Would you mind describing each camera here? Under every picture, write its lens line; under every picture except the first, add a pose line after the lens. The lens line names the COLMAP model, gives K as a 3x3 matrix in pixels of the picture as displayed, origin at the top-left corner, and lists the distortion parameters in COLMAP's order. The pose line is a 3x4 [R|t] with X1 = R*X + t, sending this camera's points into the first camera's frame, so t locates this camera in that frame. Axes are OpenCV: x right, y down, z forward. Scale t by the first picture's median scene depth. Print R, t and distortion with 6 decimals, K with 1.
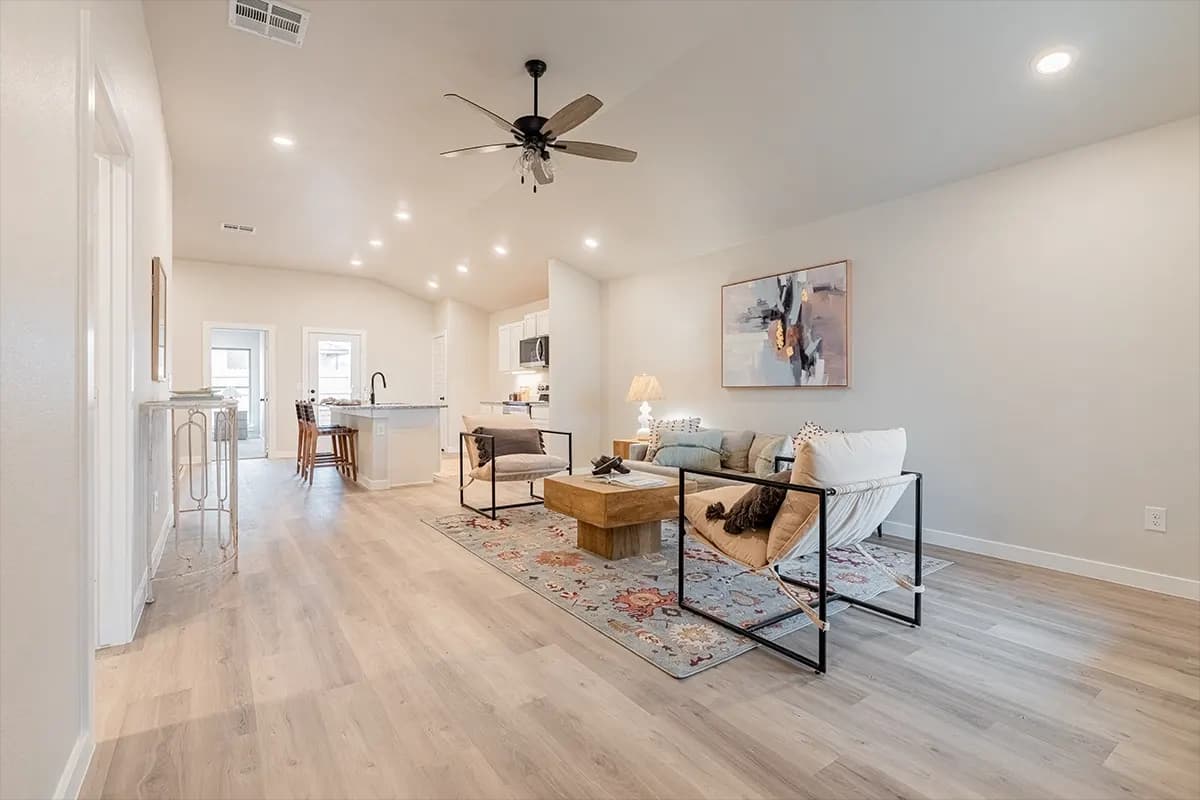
lens RADIAL K [[551.1, 0, 594.7], [0, 551.1, 394.0], [0, 0, 1]] dist [-0.002747, 0.000028]
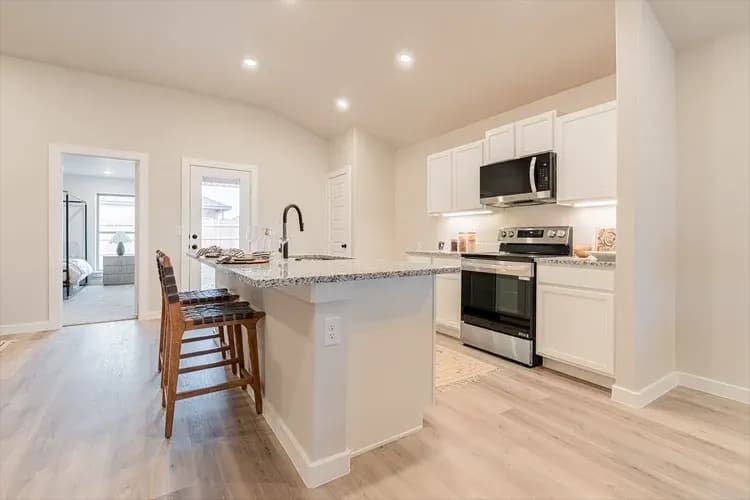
lens RADIAL K [[344.4, 0, 368.7], [0, 344.4, 237.8], [0, 0, 1]] dist [-0.002747, 0.000028]
pose [[0.999375, 0.007103, -0.034643, -0.262257], [-0.007291, 0.999959, -0.005307, -0.002430], [0.034604, 0.005557, 0.999386, 0.554830]]
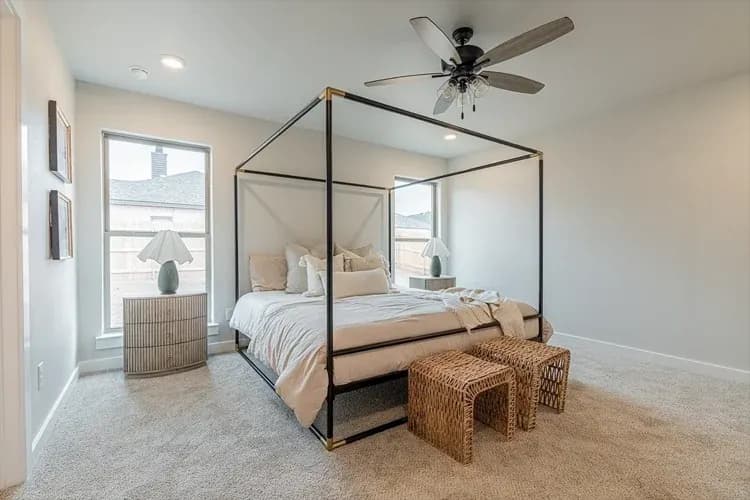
lens RADIAL K [[344.4, 0, 377.8], [0, 344.4, 251.2], [0, 0, 1]] dist [-0.002747, 0.000028]
pose [[0.999921, 0.011637, -0.004677, -0.762925], [-0.011600, 0.999901, 0.007918, -0.003917], [0.004769, -0.007864, 0.999958, 1.125714]]
